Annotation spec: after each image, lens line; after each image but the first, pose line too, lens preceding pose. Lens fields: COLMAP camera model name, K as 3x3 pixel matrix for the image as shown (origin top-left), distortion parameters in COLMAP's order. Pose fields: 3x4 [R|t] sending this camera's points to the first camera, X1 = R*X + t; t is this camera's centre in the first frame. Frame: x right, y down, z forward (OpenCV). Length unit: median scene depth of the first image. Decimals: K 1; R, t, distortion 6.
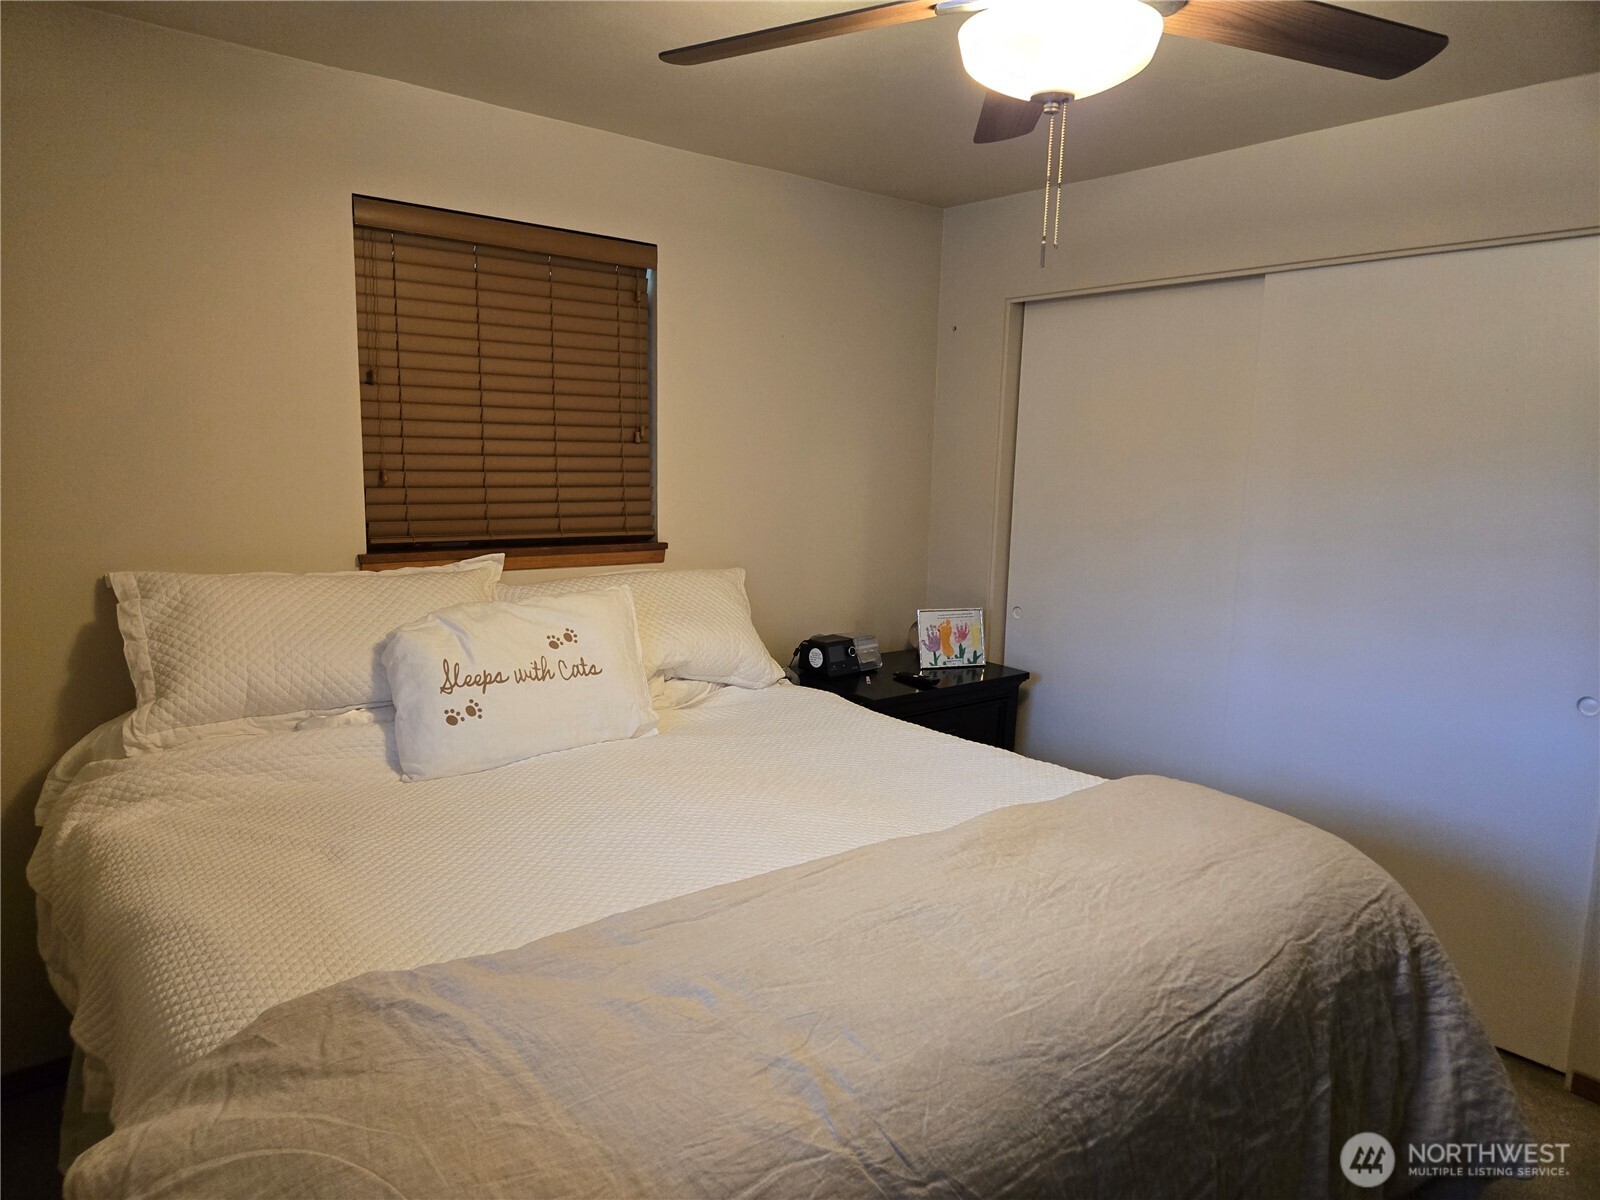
lens RADIAL K [[1064.2, 0, 797.3], [0, 1064.2, 601.7], [0, 0, 1]] dist [0.071061, -0.040866]
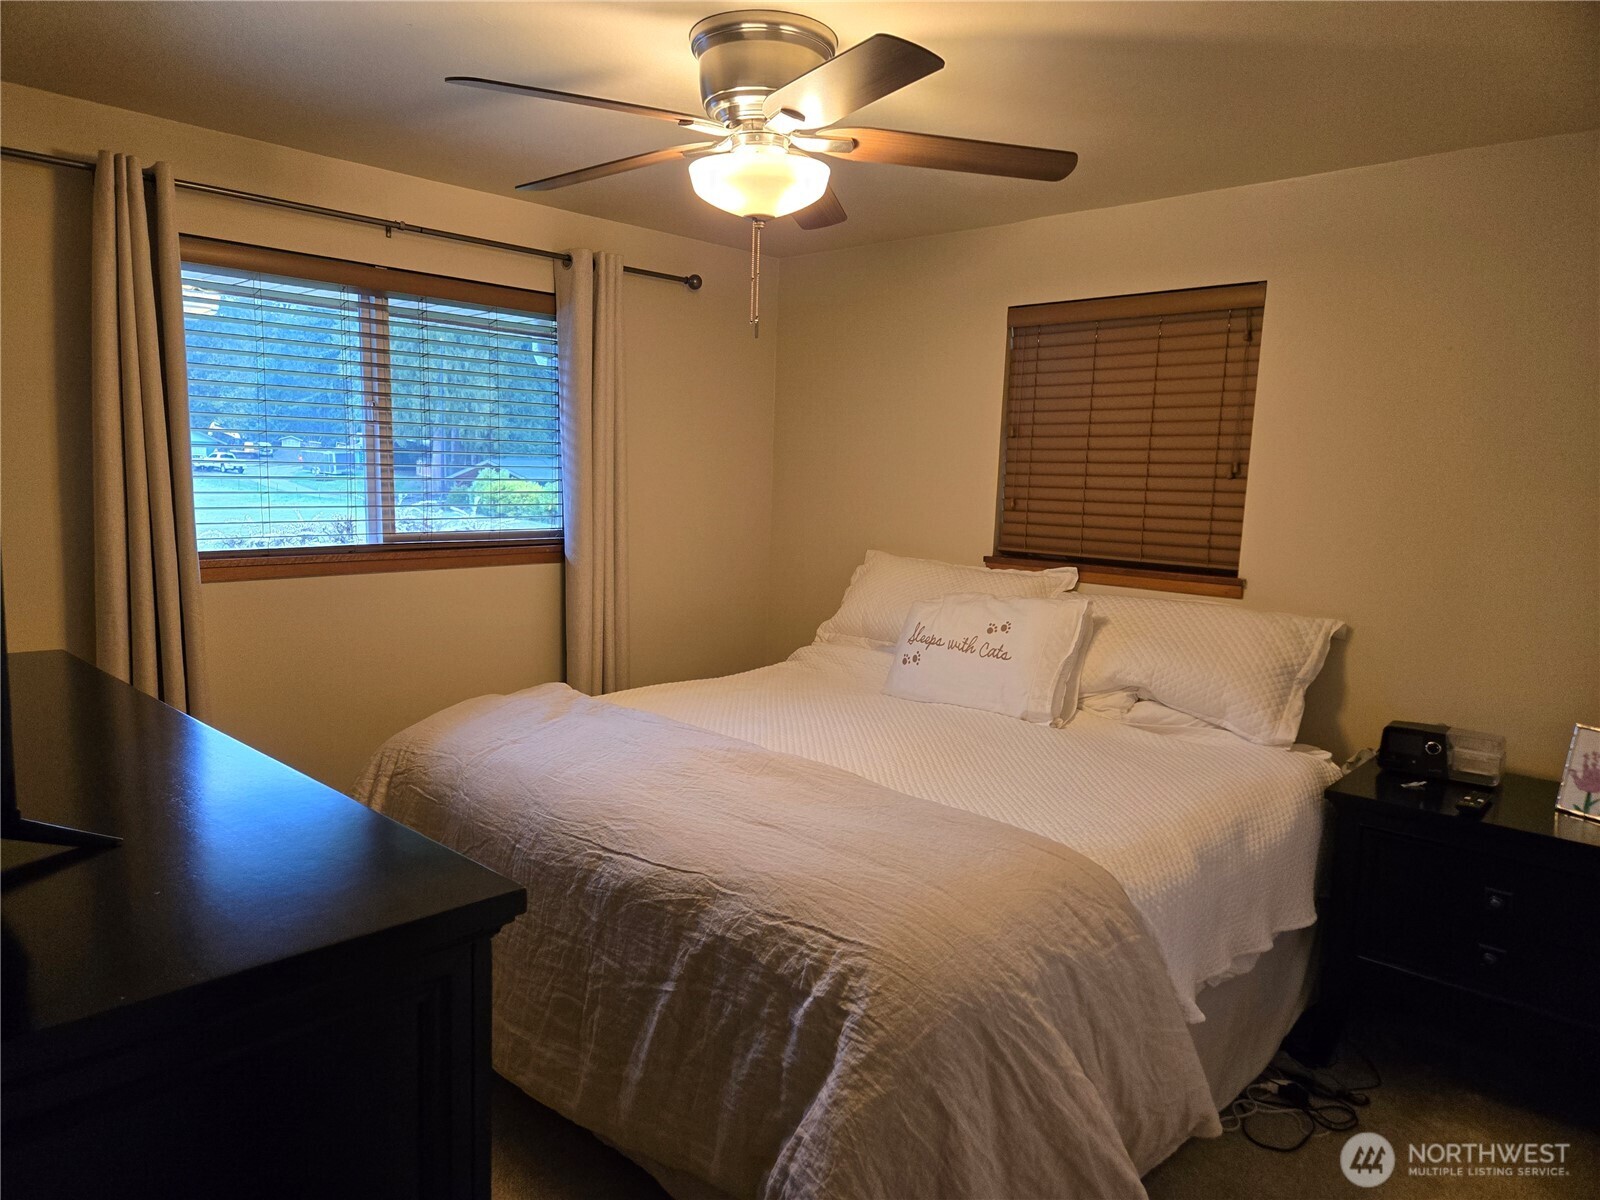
lens RADIAL K [[1064.2, 0, 759.9], [0, 1064.2, 606.3], [0, 0, 1]] dist [0.071061, -0.040866]
pose [[0.117944, 0.112985, -0.986572, 0.950945], [-0.164762, 0.981962, 0.092760, -0.058929], [0.979256, 0.151609, 0.134432, 0.510239]]
